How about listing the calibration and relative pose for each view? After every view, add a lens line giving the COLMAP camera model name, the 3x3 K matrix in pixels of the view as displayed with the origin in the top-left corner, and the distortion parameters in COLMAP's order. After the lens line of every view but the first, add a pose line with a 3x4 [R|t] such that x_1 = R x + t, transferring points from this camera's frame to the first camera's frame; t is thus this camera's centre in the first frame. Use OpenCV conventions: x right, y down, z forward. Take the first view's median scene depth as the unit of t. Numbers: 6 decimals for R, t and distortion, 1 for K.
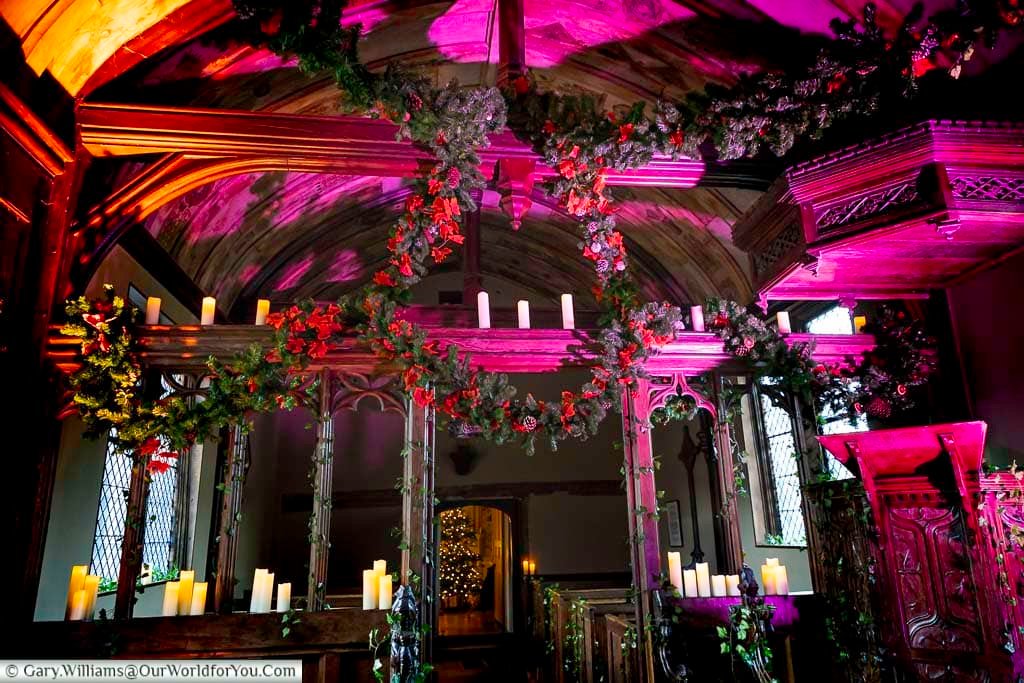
lens RADIAL K [[693.9, 0, 514.9], [0, 693.9, 342.4], [0, 0, 1]] dist [-0.001014, 0.004593]
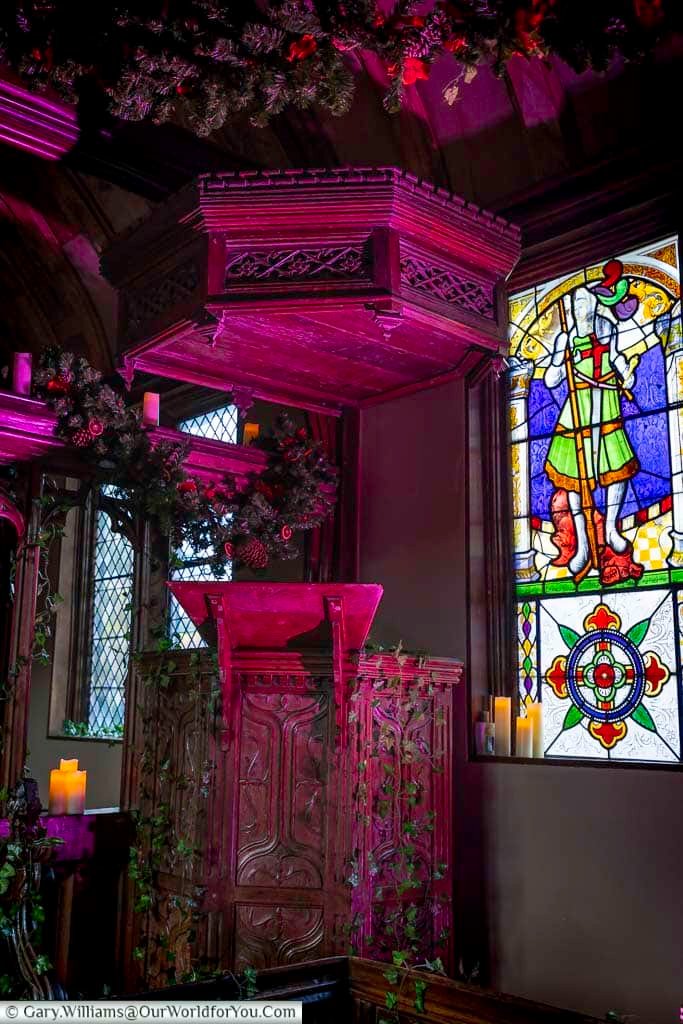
lens RADIAL K [[982.6, 0, 341.5], [0, 982.6, 512.0], [0, 0, 1]] dist [-0.020453, 0.003460]
pose [[0.819997, 0.149599, 0.552471, 0.038609], [-0.185766, 0.982547, 0.009664, 0.027982], [-0.541383, -0.110555, 0.833476, 0.125940]]
